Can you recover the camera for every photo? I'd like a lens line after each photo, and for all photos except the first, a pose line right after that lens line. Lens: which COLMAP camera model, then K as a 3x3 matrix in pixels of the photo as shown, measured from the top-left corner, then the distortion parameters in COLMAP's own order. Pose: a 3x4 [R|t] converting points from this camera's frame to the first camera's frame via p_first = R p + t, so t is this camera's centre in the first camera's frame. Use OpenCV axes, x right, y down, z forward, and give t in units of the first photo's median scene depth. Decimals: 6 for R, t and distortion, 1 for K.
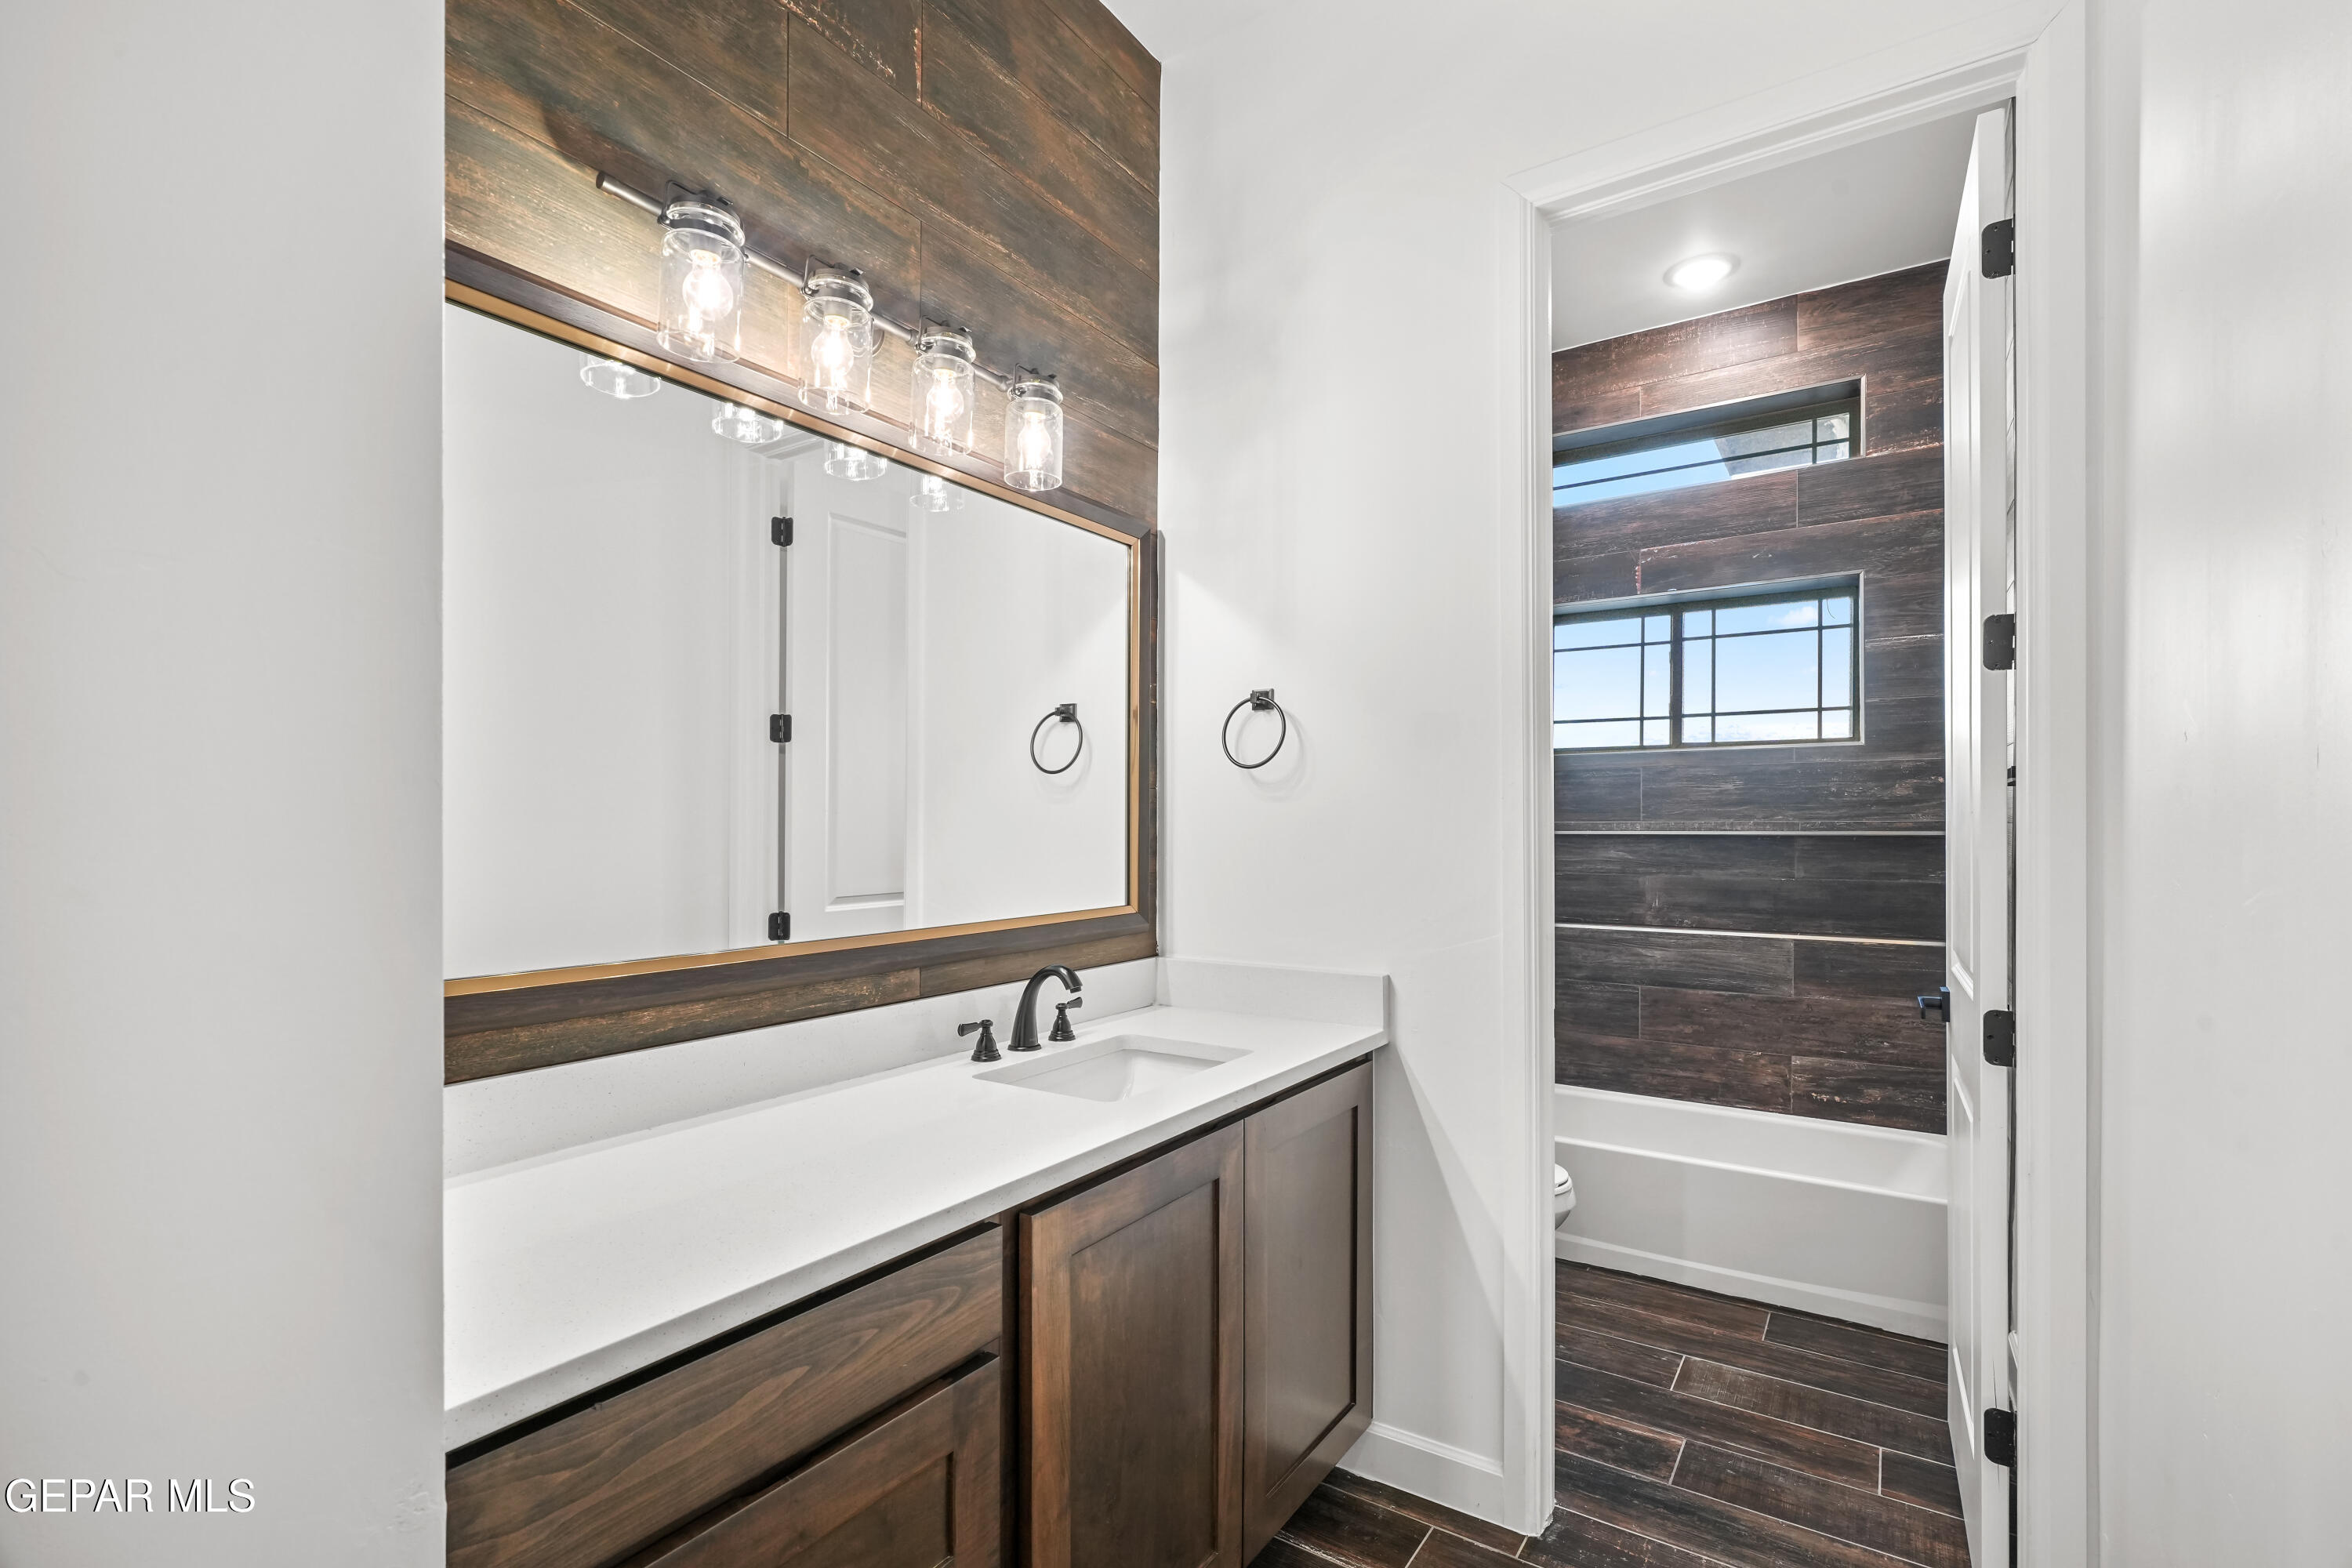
lens RADIAL K [[1068.0, 0, 1175.5], [0, 1068.0, 826.3], [0, 0, 1]] dist [-0.007538, 0.000191]
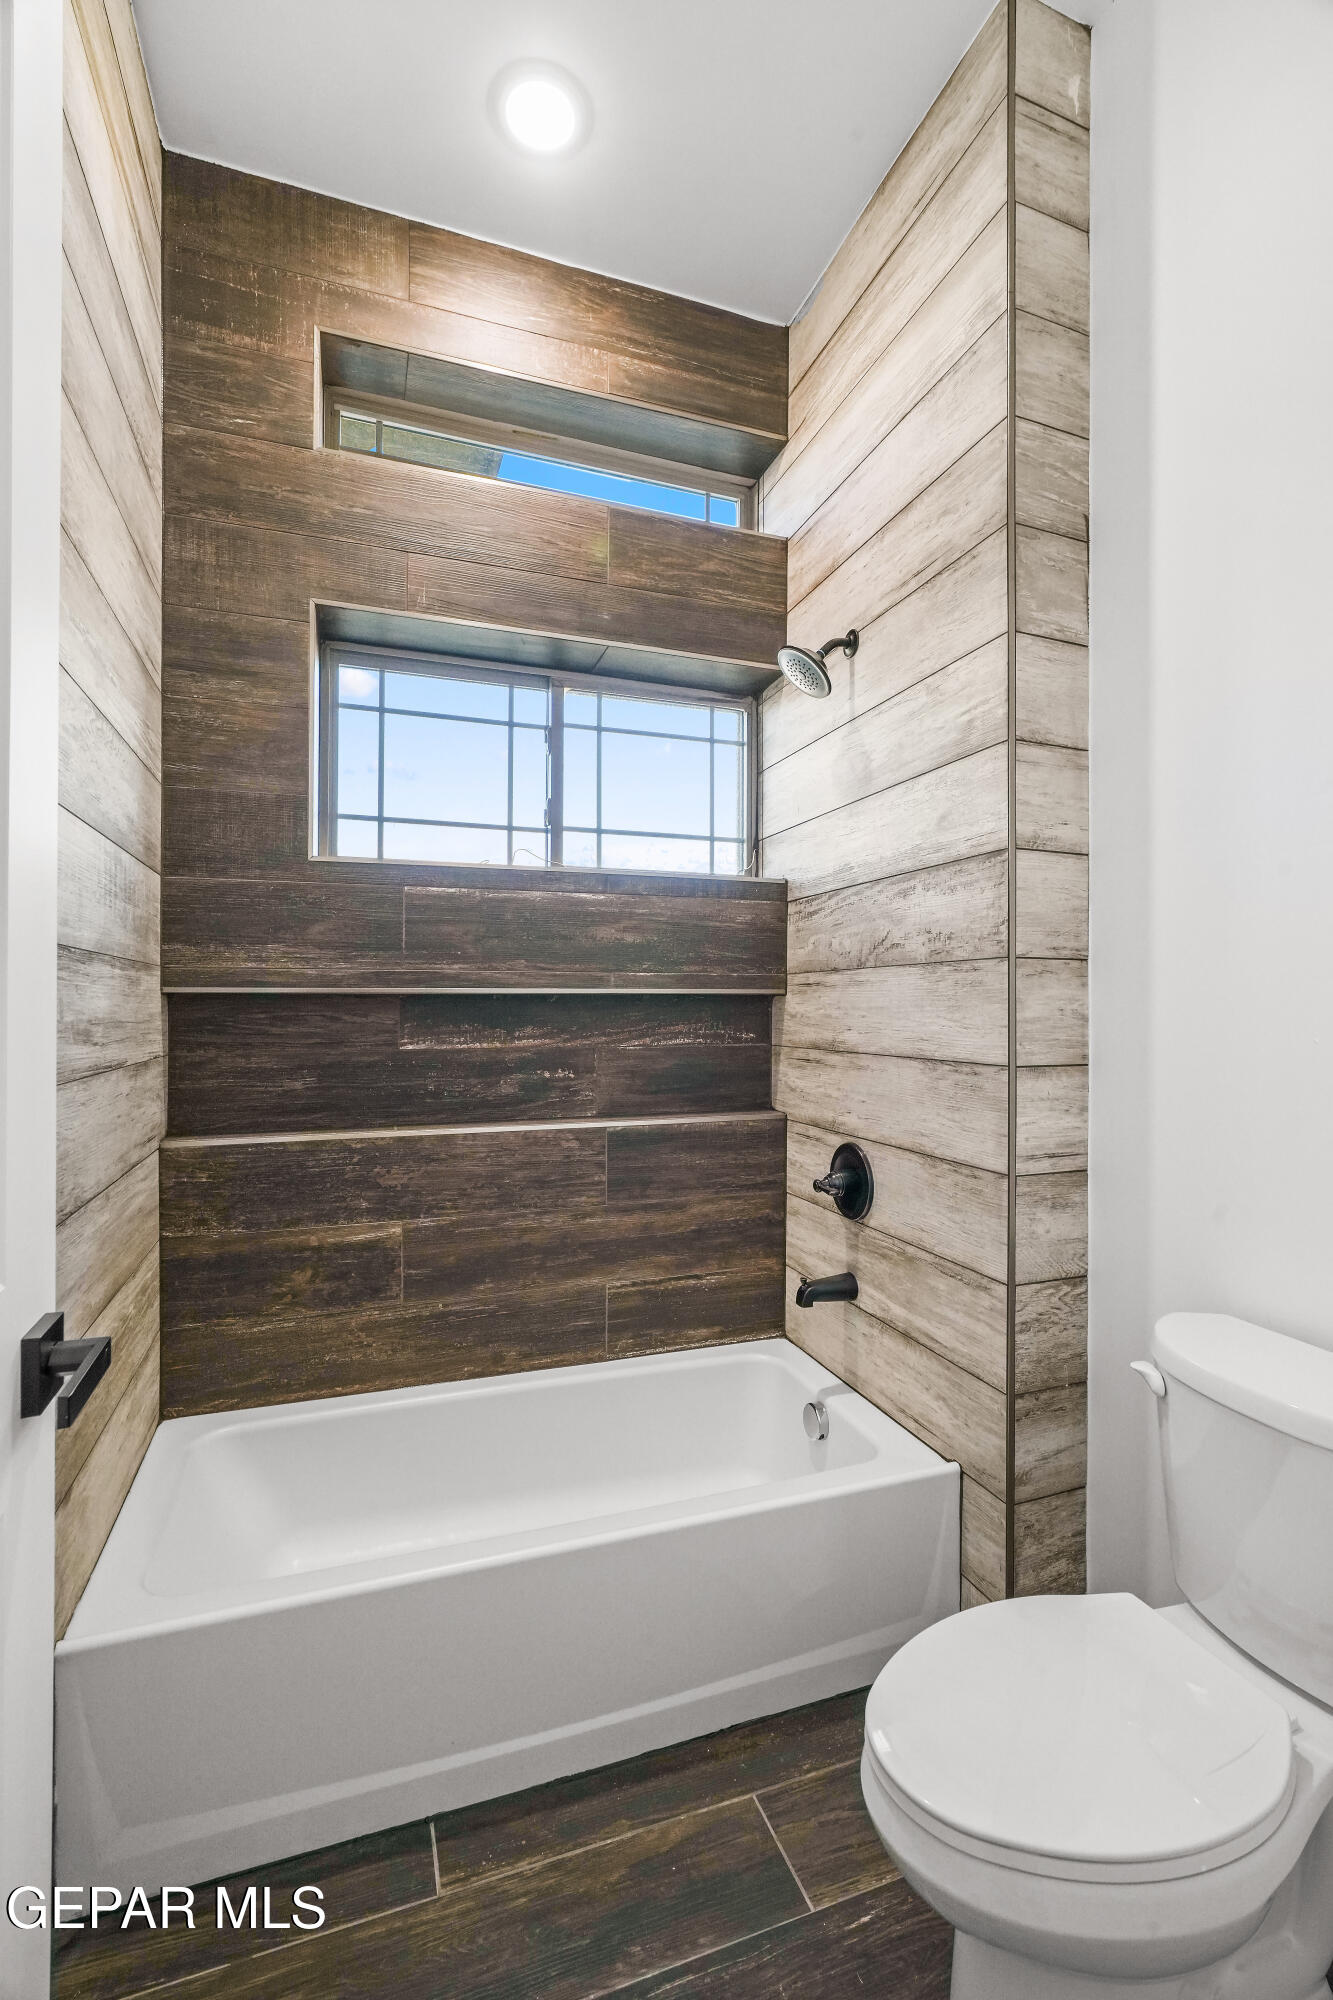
lens RADIAL K [[905.6, 0, 646.6], [0, 905.6, 994.3], [0, 0, 1]] dist [-0.009742, 0.004782]
pose [[0.601713, 0.001124, 0.798711, 0.007880], [0.001775, 0.999995, -0.002744, 0.014226], [-0.798710, 0.003069, 0.601708, 0.626483]]
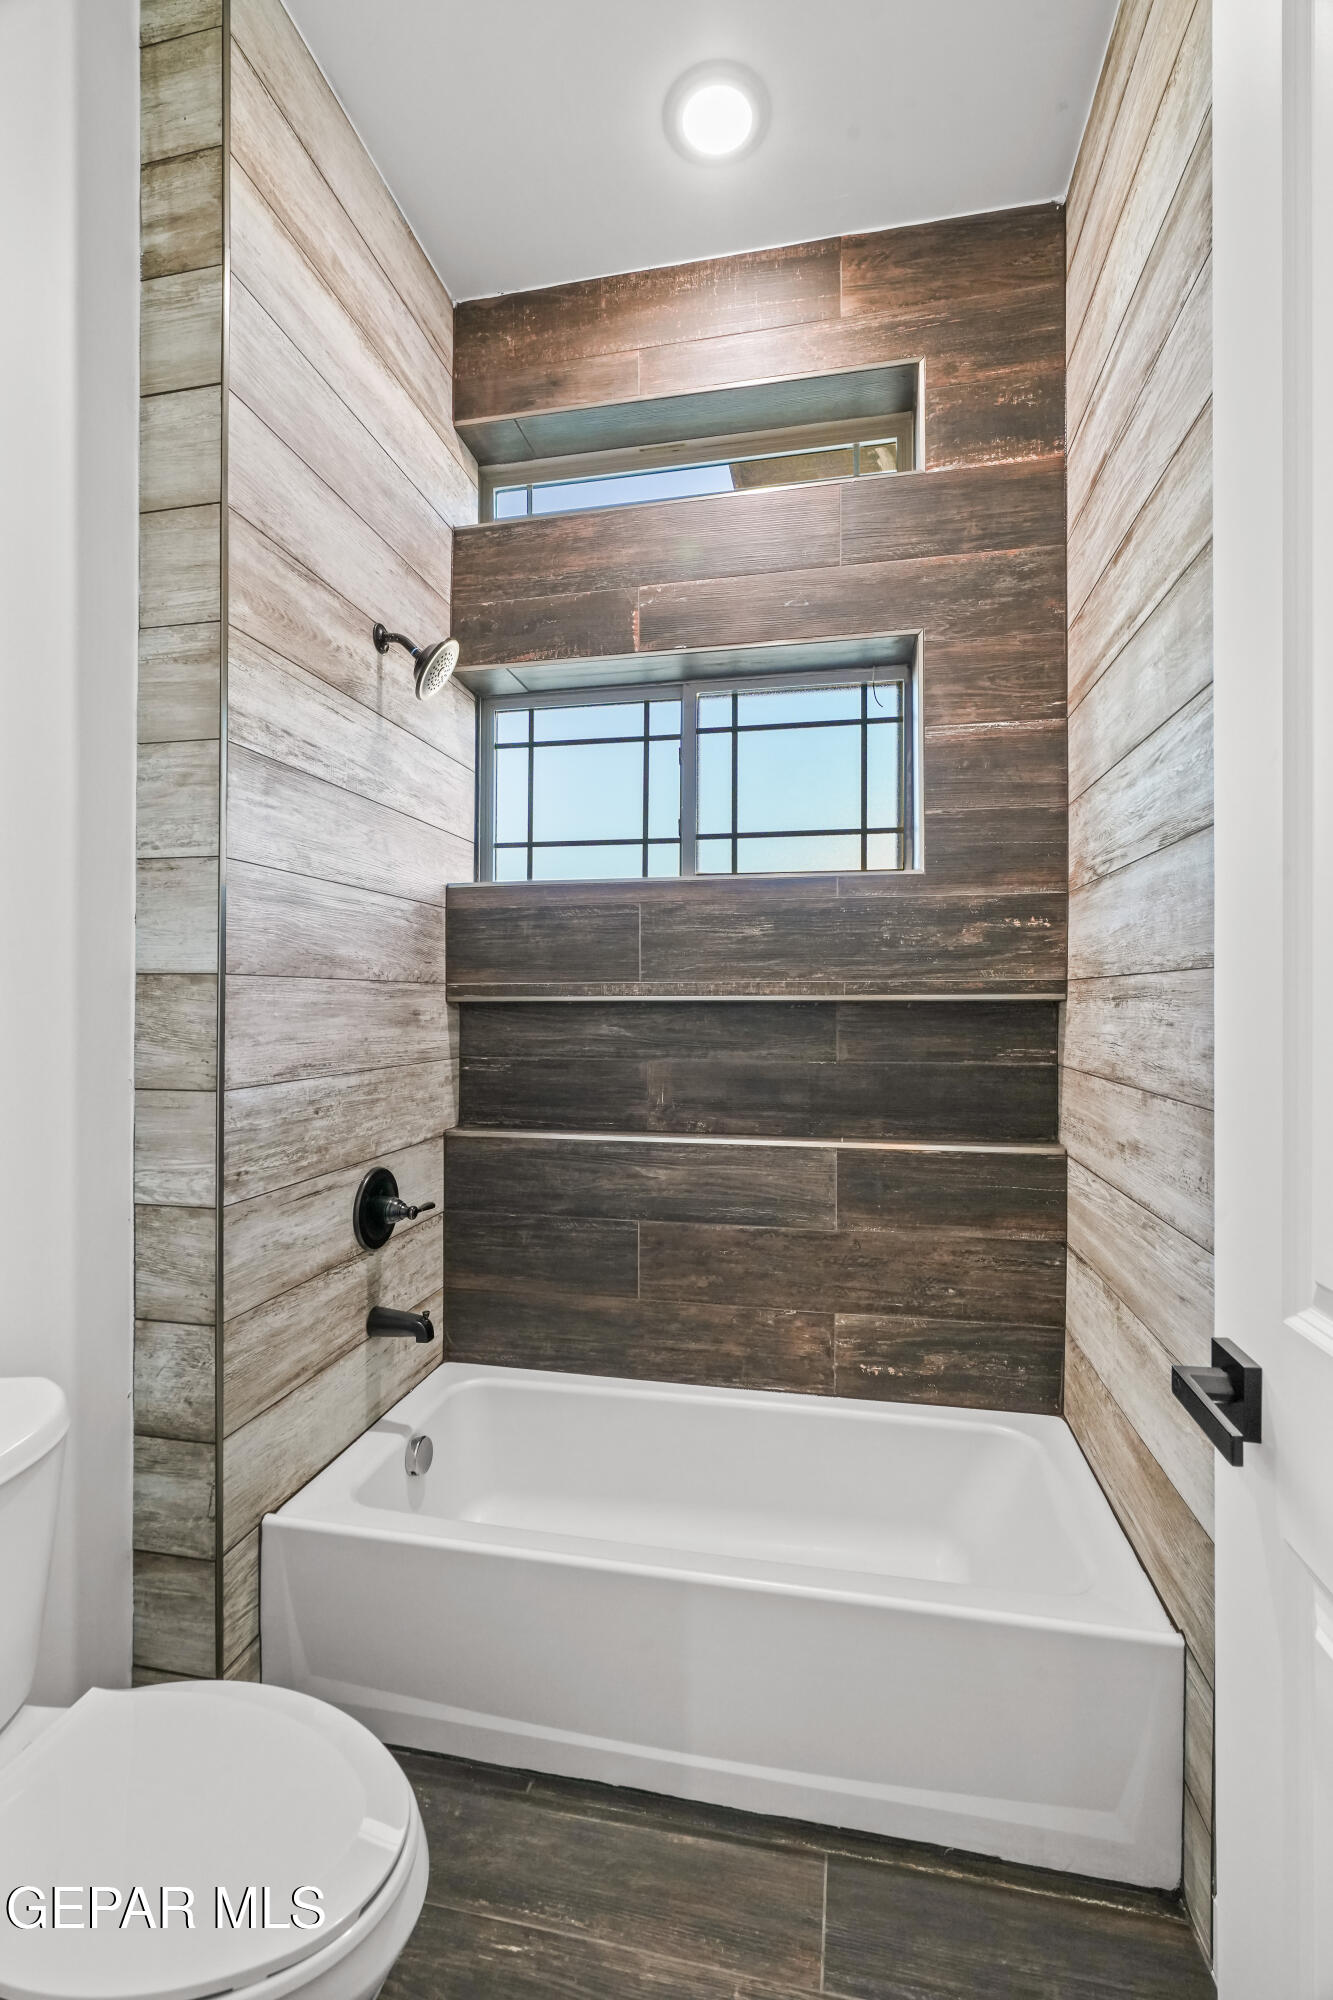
lens RADIAL K [[904.9, 0, 666.5], [0, 904.9, 1000.0], [0, 0, 1]] dist [-0.012501, 0.005540]
pose [[0.925203, 0.000756, 0.379472, 0.244231], [0.001189, 0.999987, -0.004891, 0.010476], [-0.379471, 0.004977, 0.925190, 0.479881]]
